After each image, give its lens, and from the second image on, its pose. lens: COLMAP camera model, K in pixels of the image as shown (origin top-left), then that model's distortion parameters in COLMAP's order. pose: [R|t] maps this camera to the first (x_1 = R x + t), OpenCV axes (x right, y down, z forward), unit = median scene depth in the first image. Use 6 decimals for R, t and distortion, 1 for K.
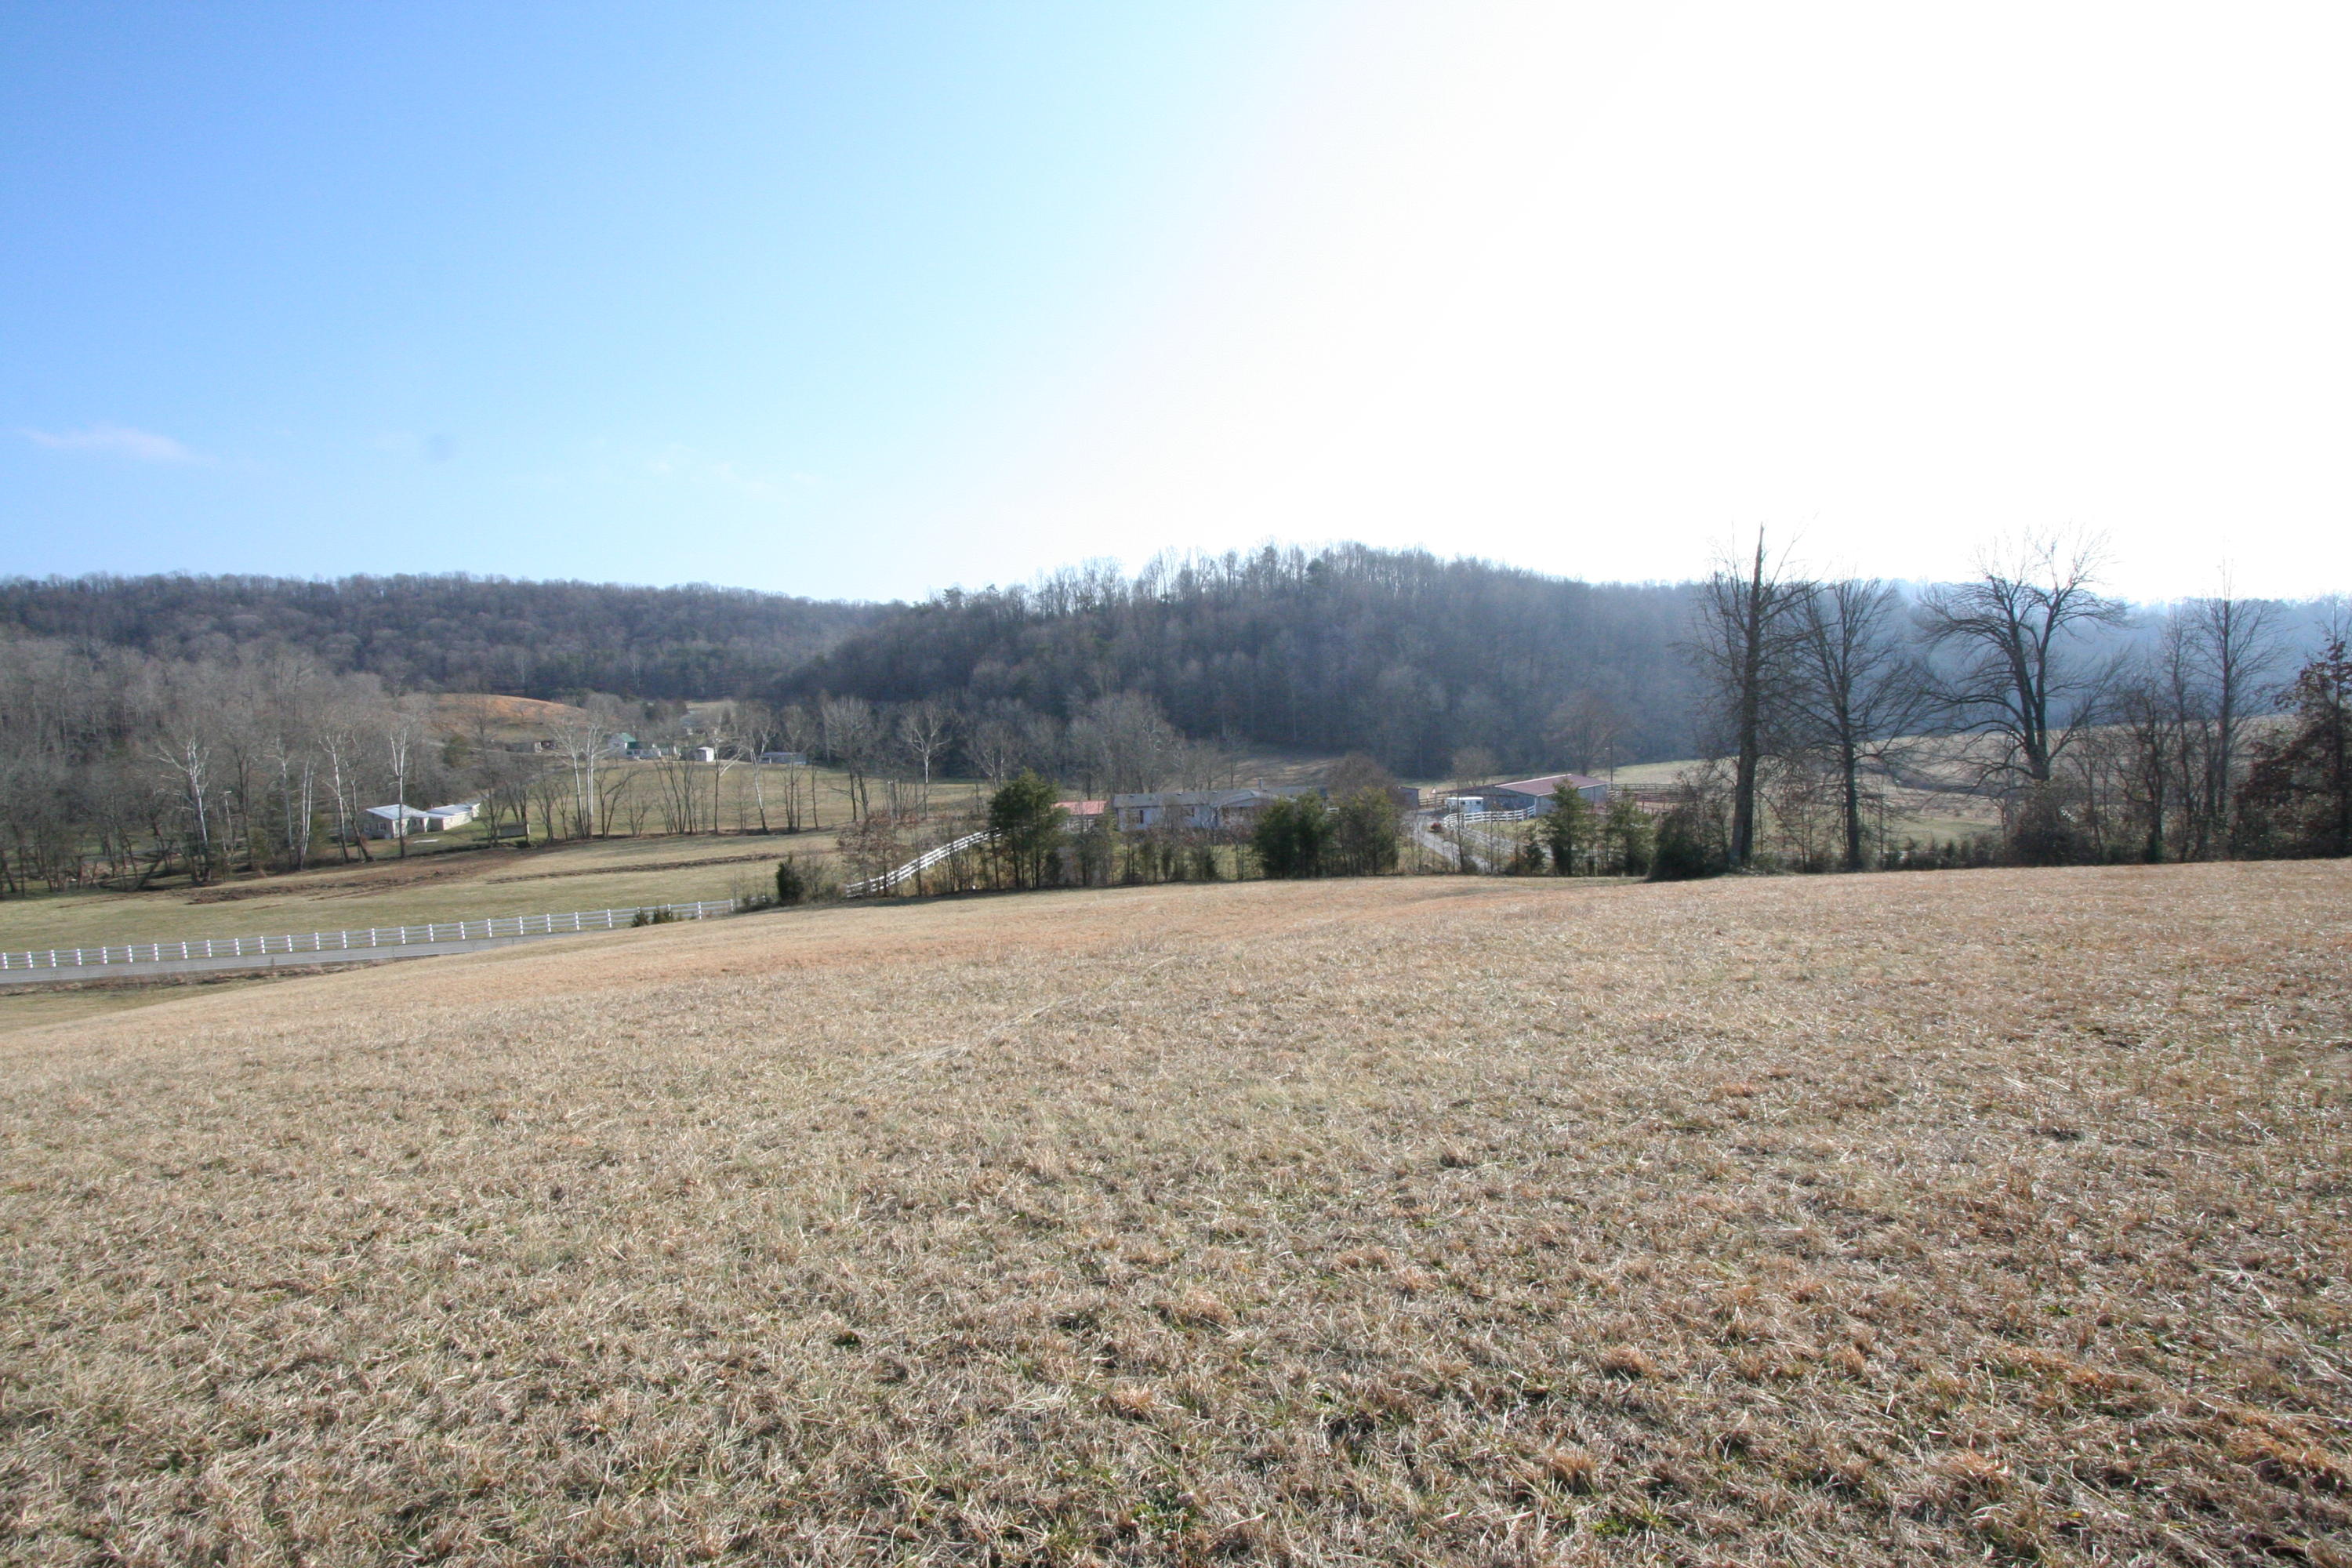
lens RADIAL K [[1089.5, 0, 1162.5], [0, 1089.5, 793.4], [0, 0, 1]] dist [-0.015749, 0.002608]
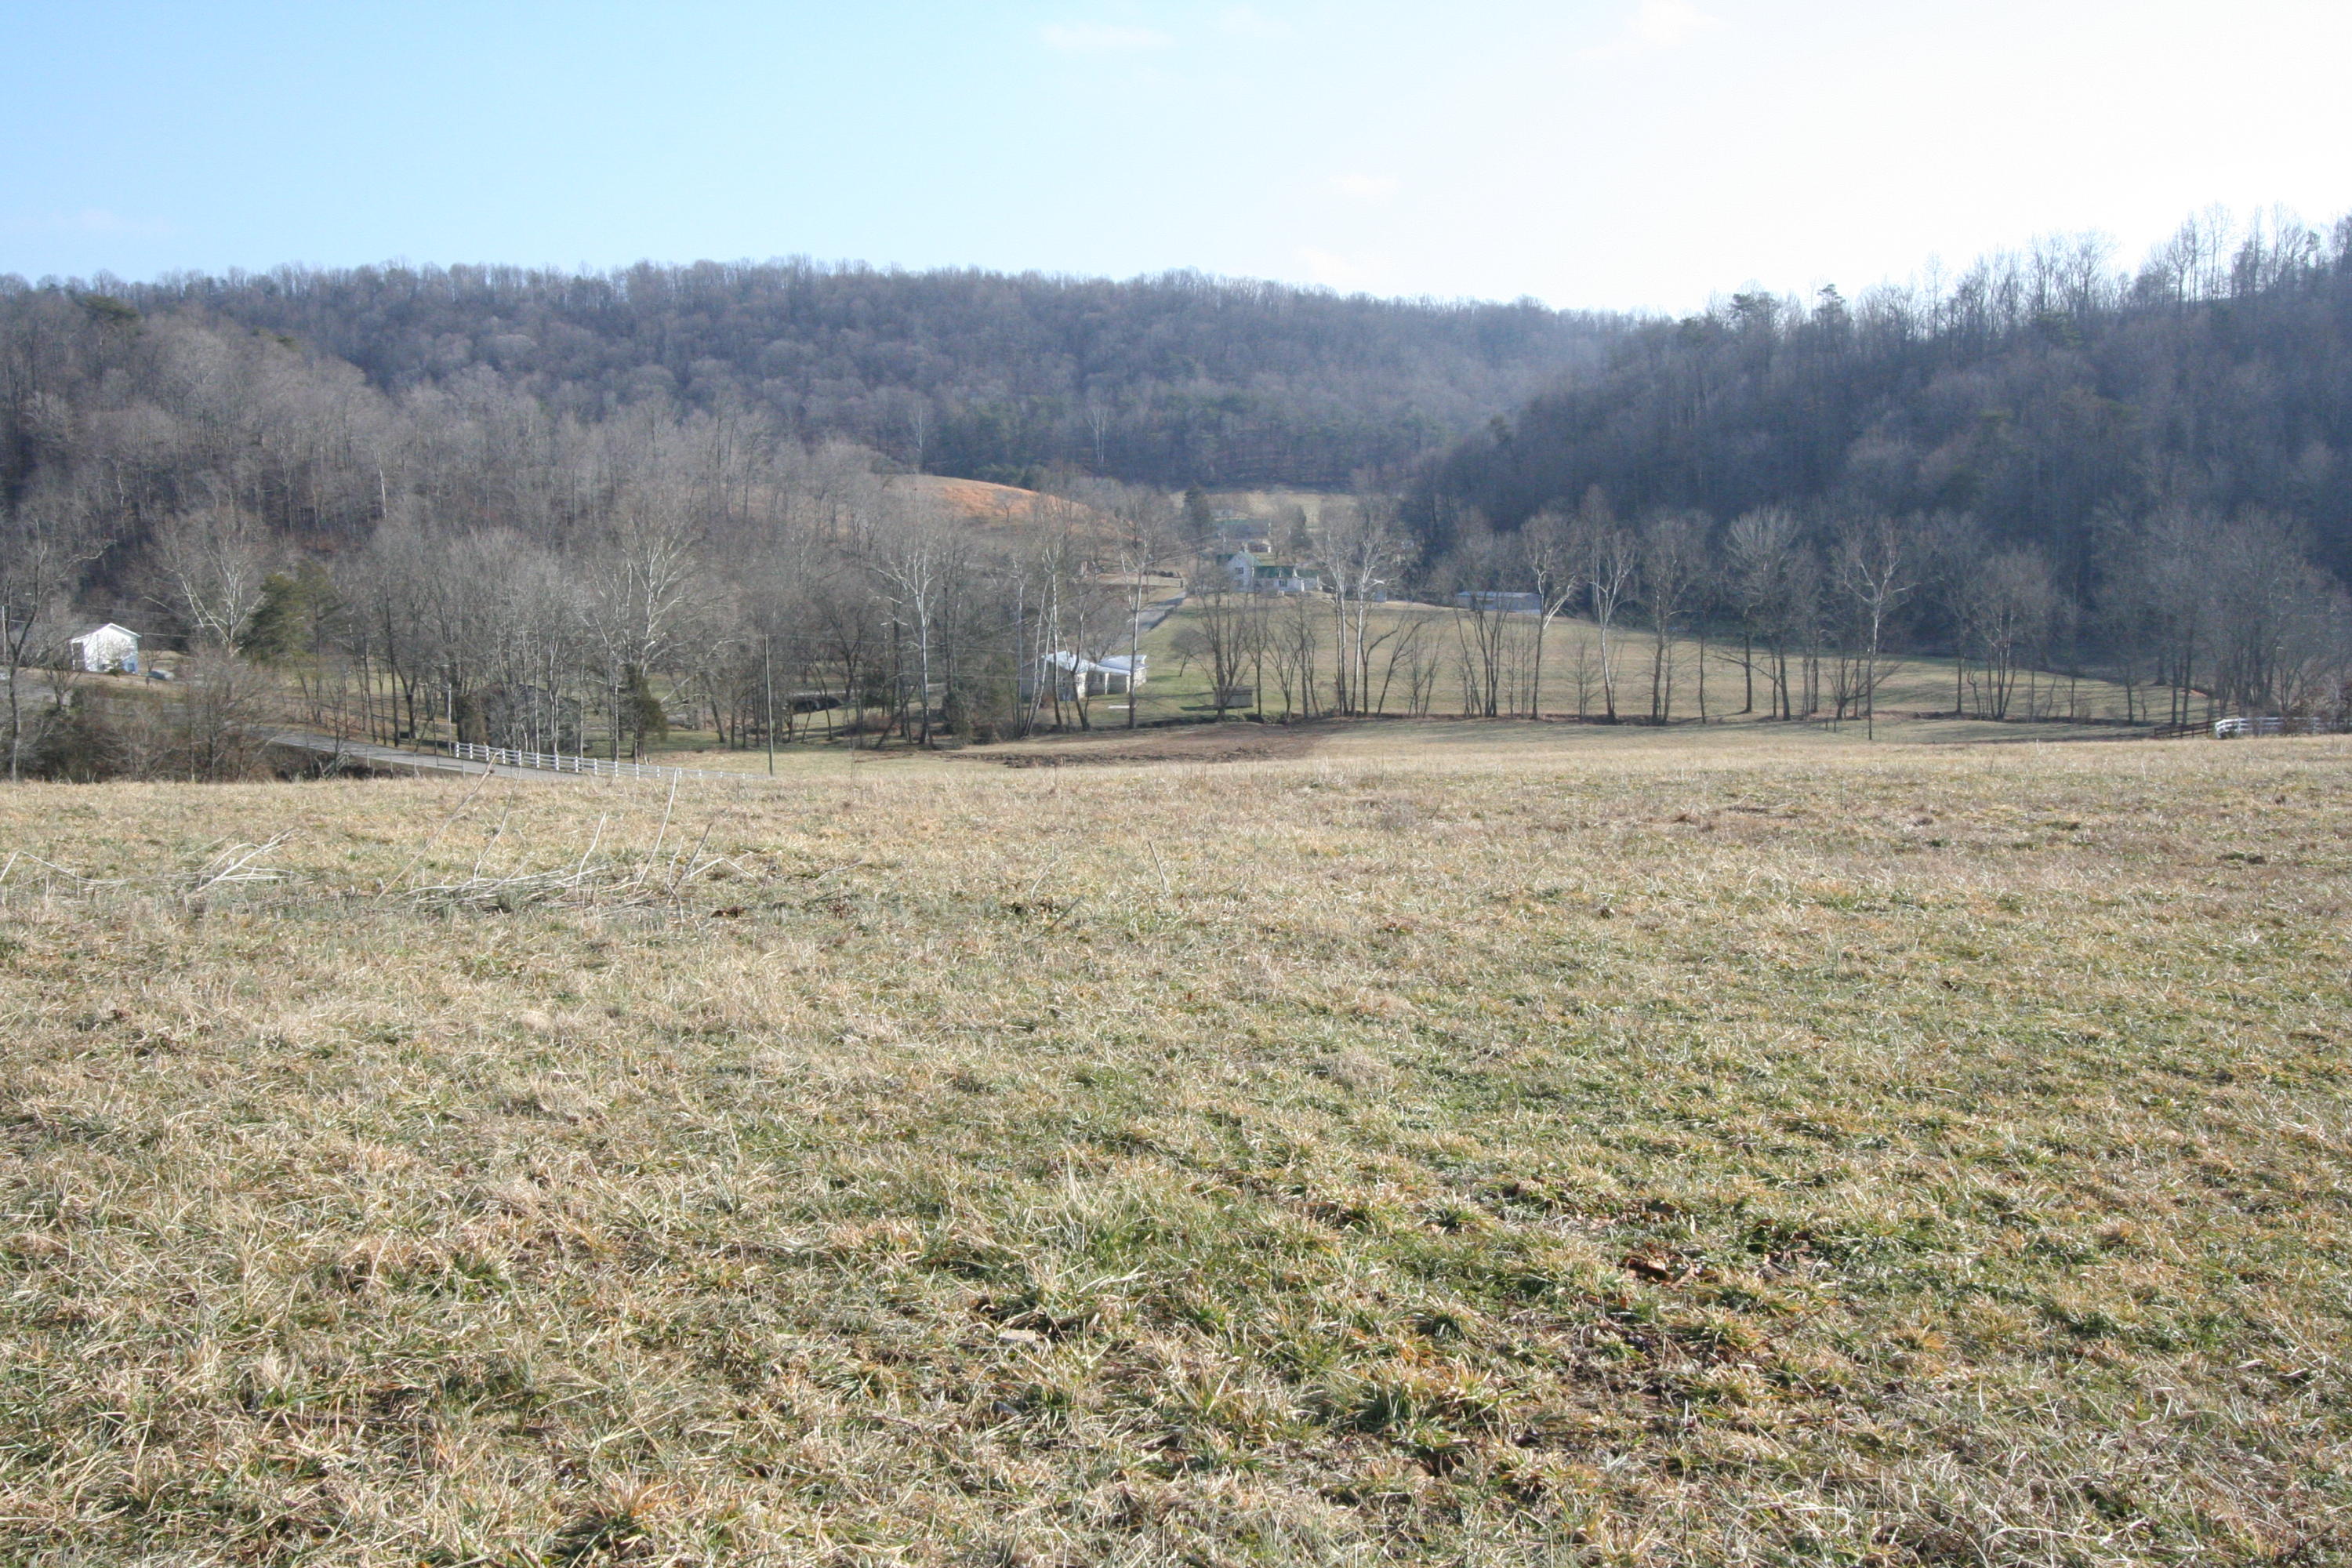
lens RADIAL K [[2271.8, 0, 1156.6], [0, 2271.8, 785.5], [0, 0, 1]] dist [-0.004457, 0.053682]
pose [[0.941132, 0.062718, -0.332171, -0.319333], [-0.048080, 0.997483, 0.052112, 0.031338], [0.334603, -0.033074, 0.941779, -0.586773]]
